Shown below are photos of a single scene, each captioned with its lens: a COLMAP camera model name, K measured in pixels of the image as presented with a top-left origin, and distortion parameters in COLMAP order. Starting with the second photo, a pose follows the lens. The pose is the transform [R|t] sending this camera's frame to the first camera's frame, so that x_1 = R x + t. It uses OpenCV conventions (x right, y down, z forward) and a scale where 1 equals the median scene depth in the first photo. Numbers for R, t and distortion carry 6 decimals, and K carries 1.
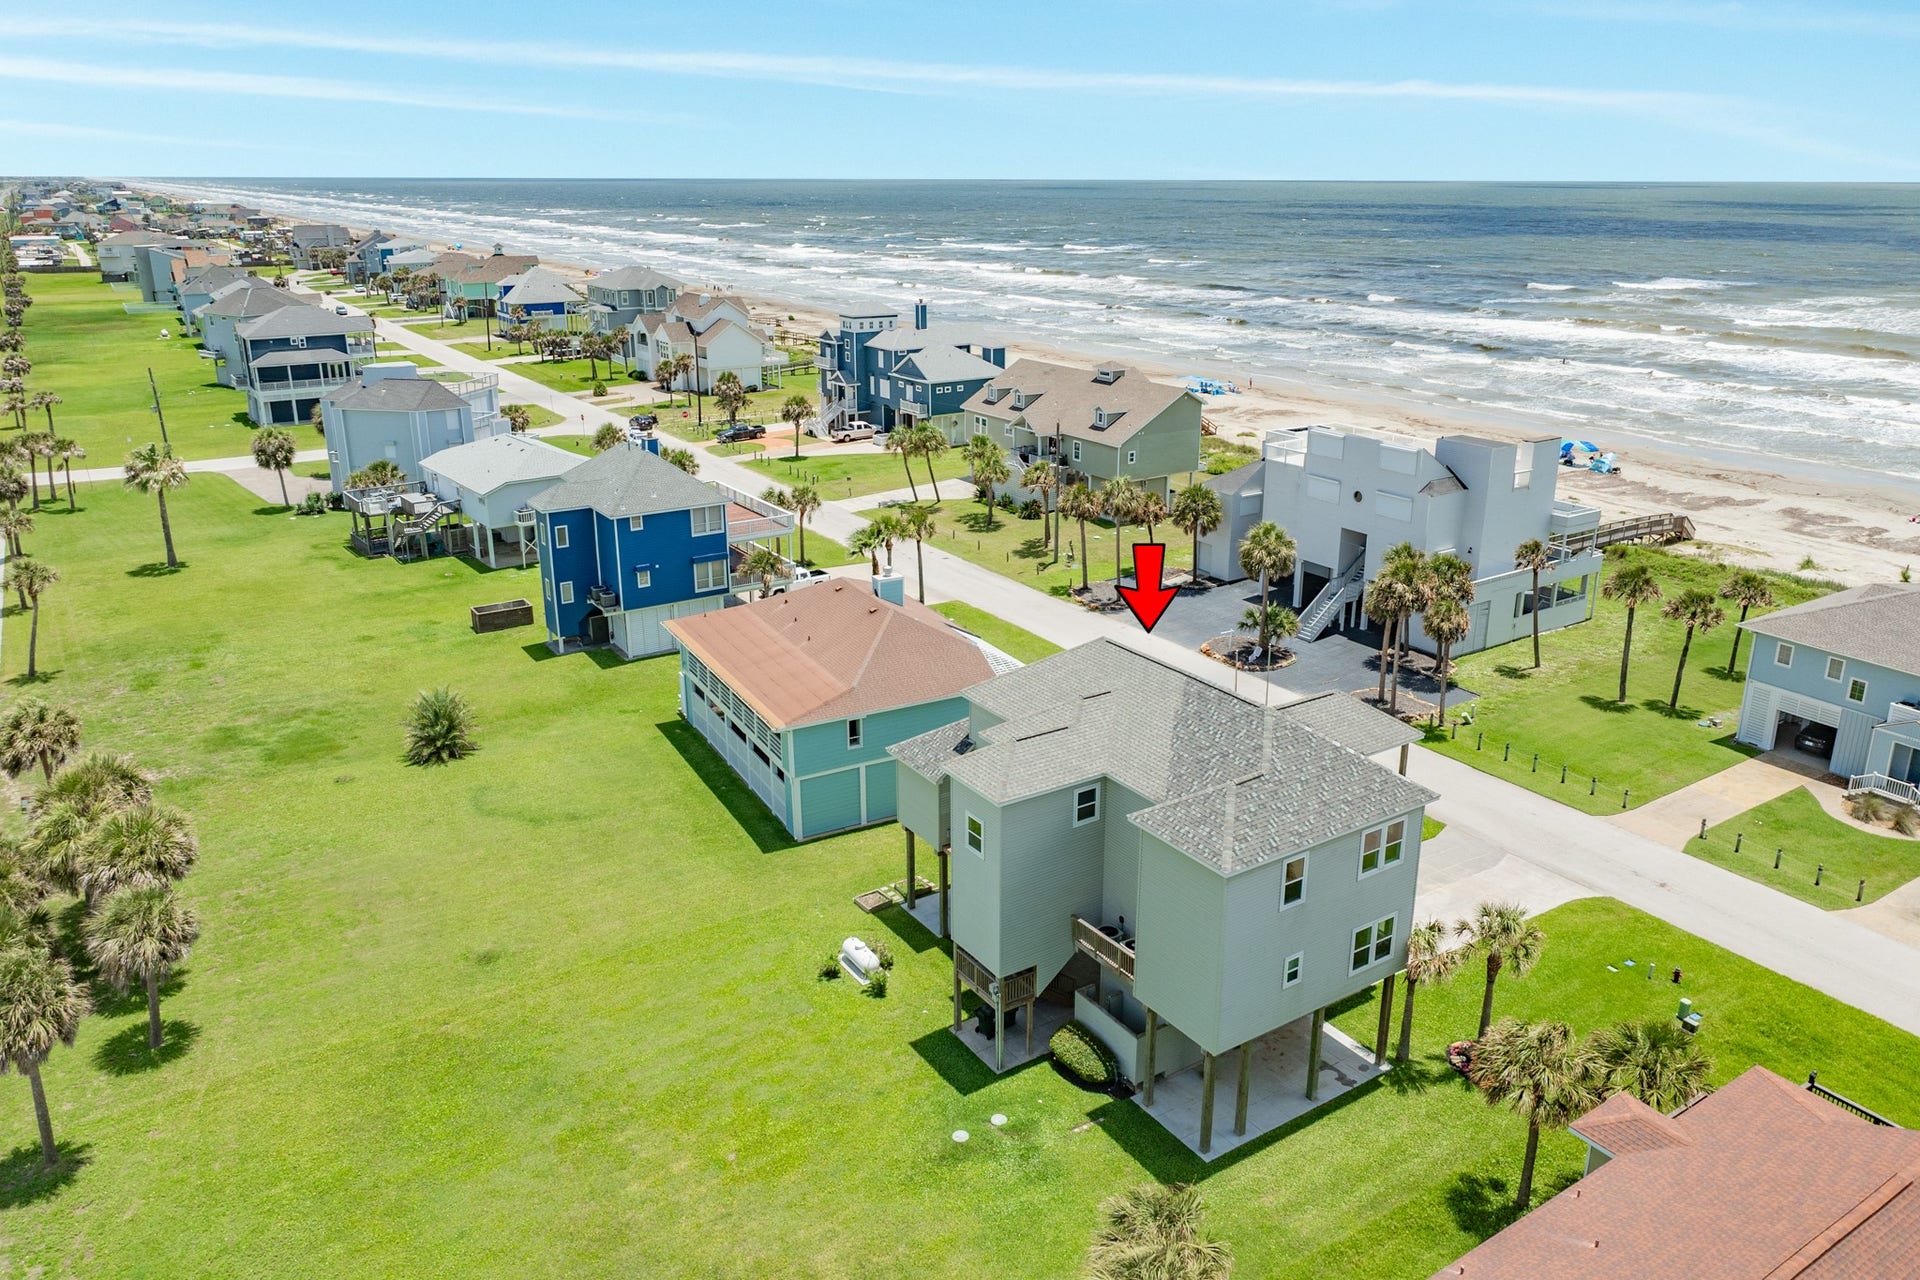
lens RADIAL K [[1353.2, 0, 960.0], [0, 1353.2, 640.0], [0, 0, 1]] dist [-0.003382, -0.000969]
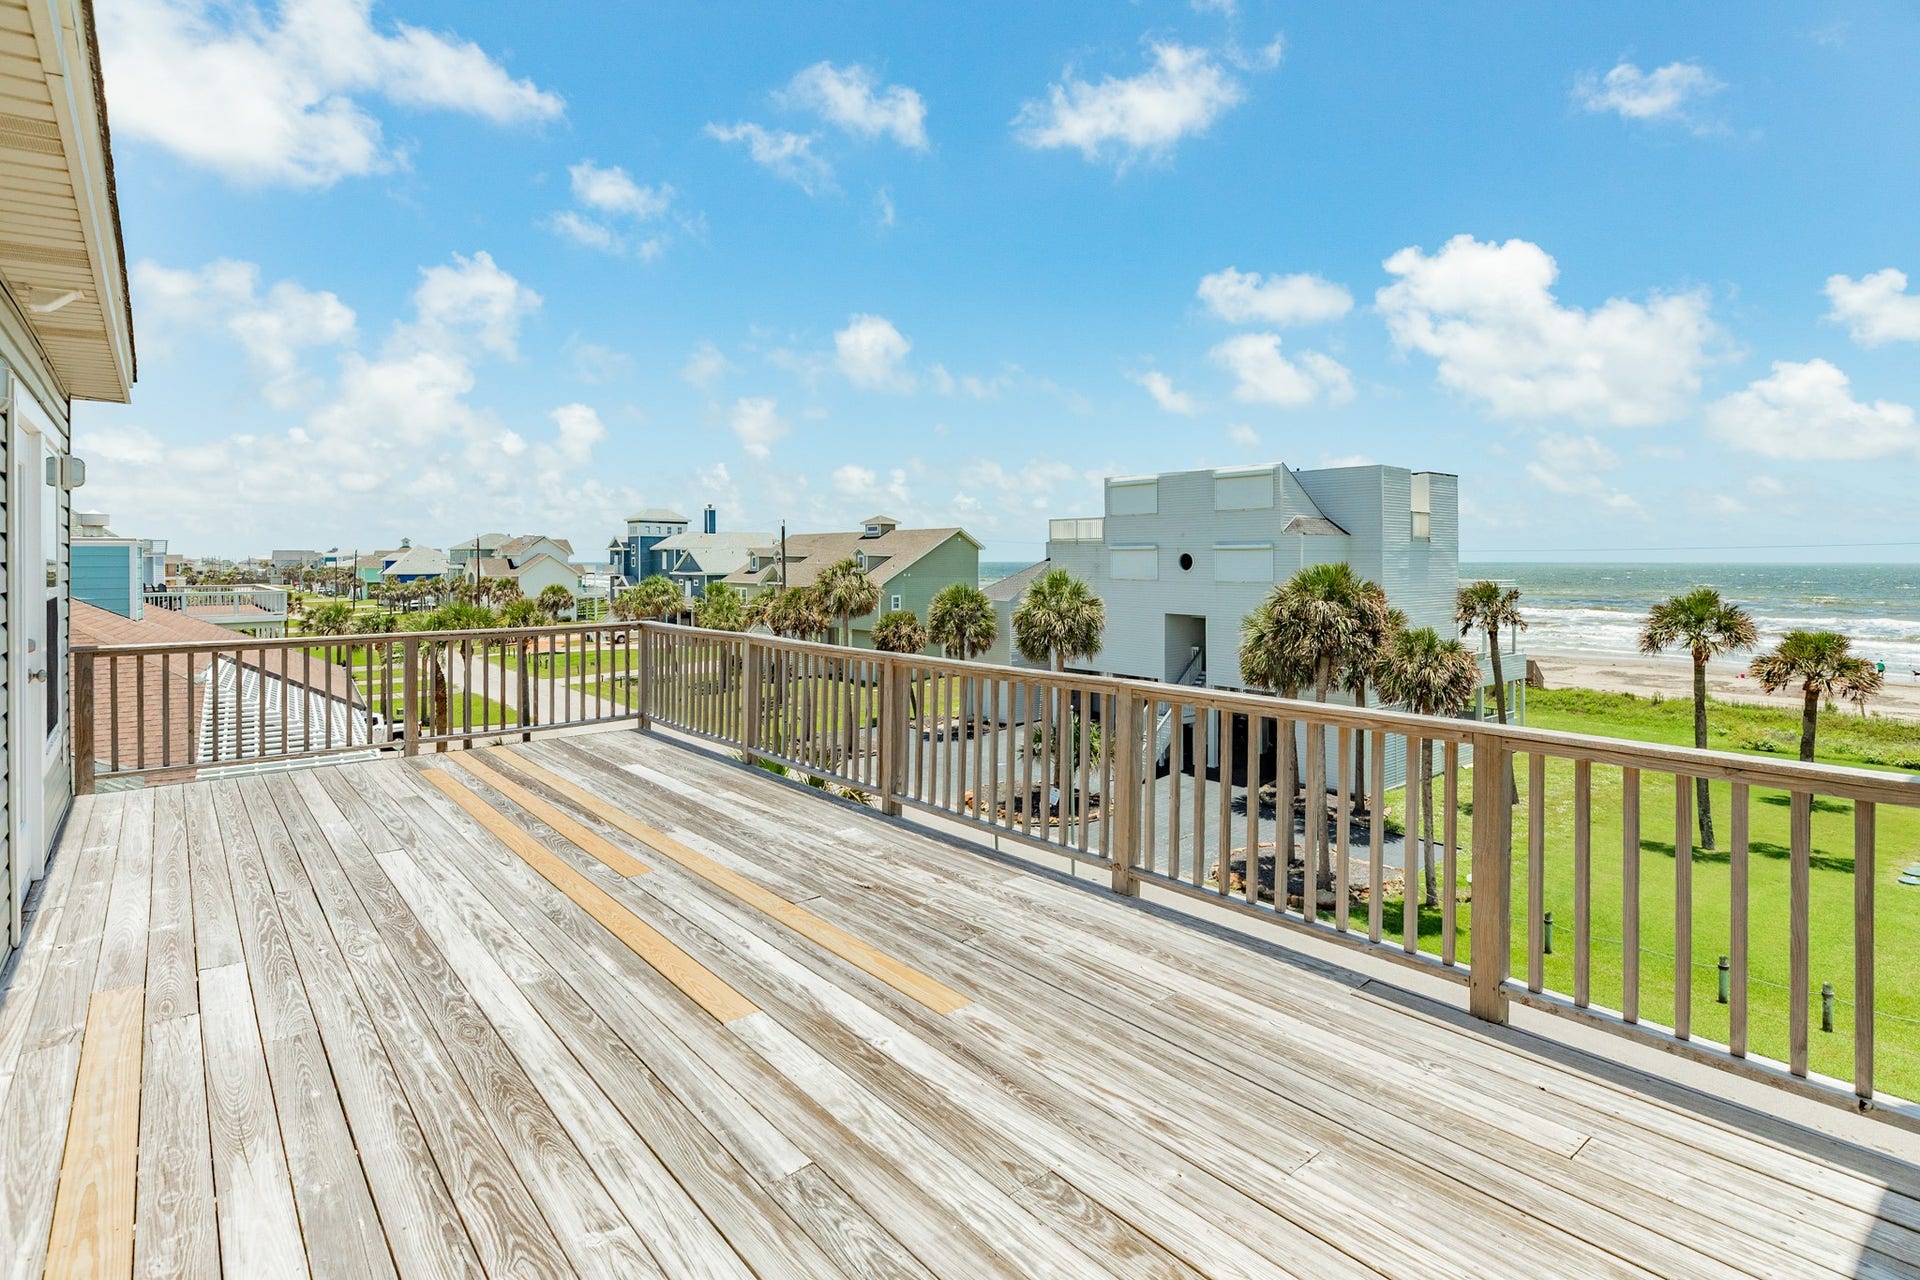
lens RADIAL K [[967.9, 0, 957.4], [0, 967.9, 575.0], [0, 0, 1]] dist [-0.000783, -0.000325]
pose [[0.993534, 0.000067, 0.113533, 0.129091], [0.035229, 0.950458, -0.308849, 0.045912], [-0.107929, 0.310852, 0.944310, 0.572730]]
